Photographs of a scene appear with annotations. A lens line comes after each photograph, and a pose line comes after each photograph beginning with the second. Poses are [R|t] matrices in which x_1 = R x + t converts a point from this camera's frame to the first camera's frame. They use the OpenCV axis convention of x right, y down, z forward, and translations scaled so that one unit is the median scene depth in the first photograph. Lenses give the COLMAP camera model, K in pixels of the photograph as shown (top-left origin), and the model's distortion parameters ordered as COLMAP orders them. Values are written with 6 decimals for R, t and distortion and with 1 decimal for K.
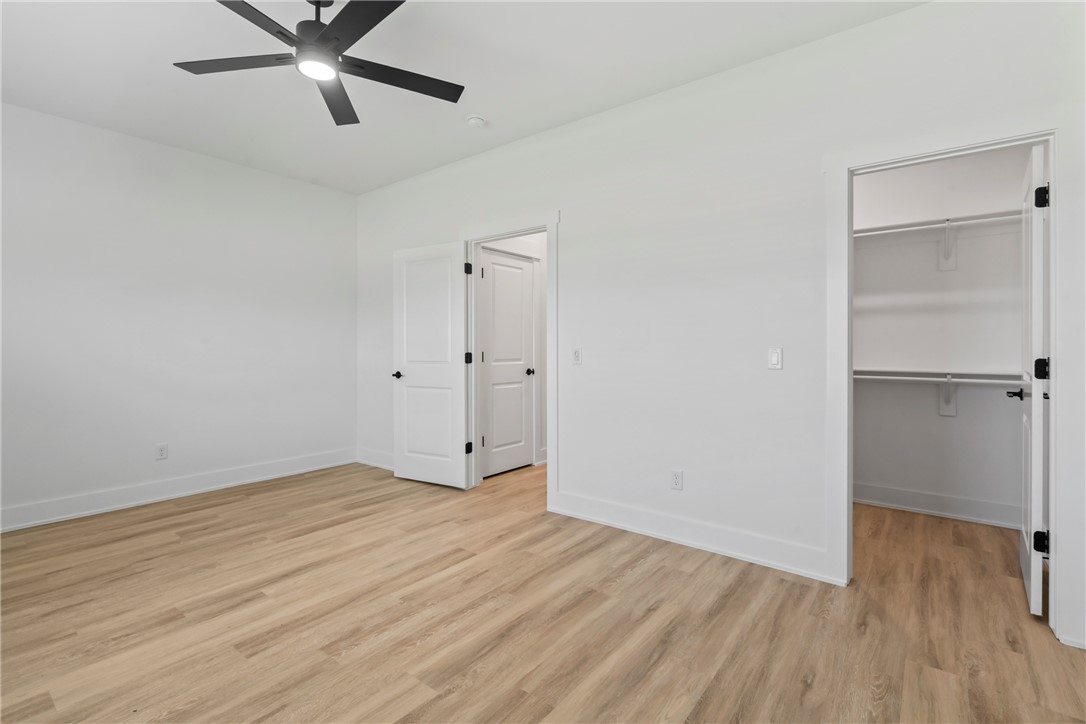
lens RADIAL K [[497.3, 0, 541.6], [0, 497.3, 349.4], [0, 0, 1]] dist [-0.003190, 0.000092]
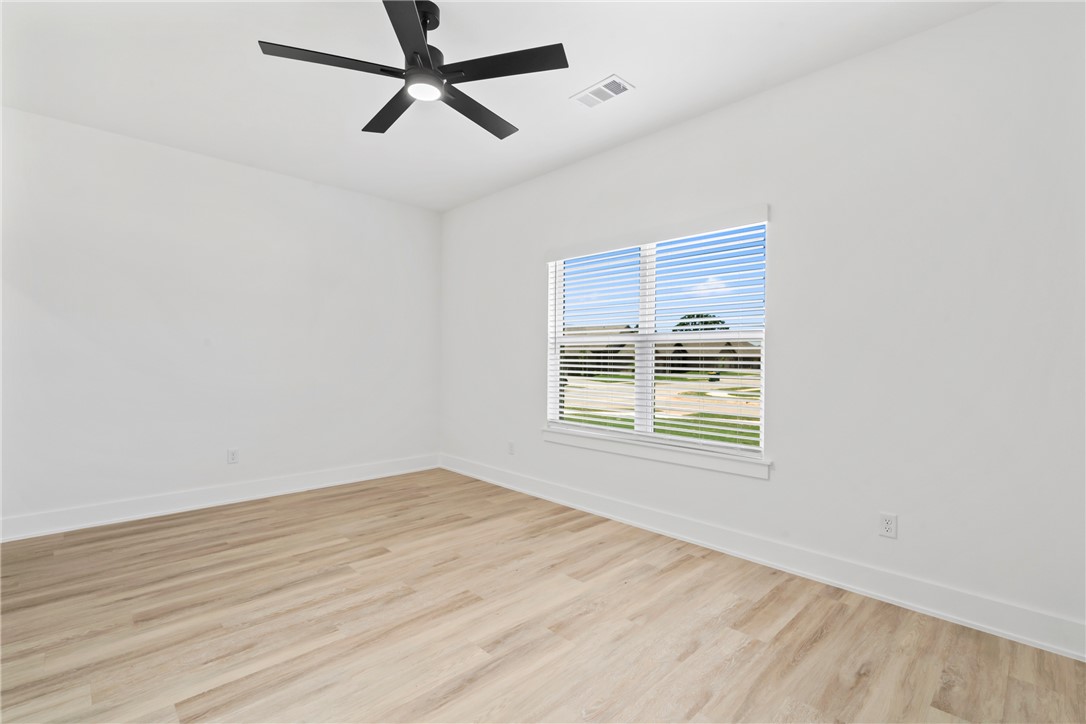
lens RADIAL K [[497.3, 0, 541.6], [0, 497.3, 349.4], [0, 0, 1]] dist [-0.003190, 0.000092]
pose [[-0.990659, -0.003887, 0.136304, -0.854390], [-0.006449, 0.999811, -0.018359, -0.007451], [-0.136207, -0.019067, -0.990497, 2.039756]]
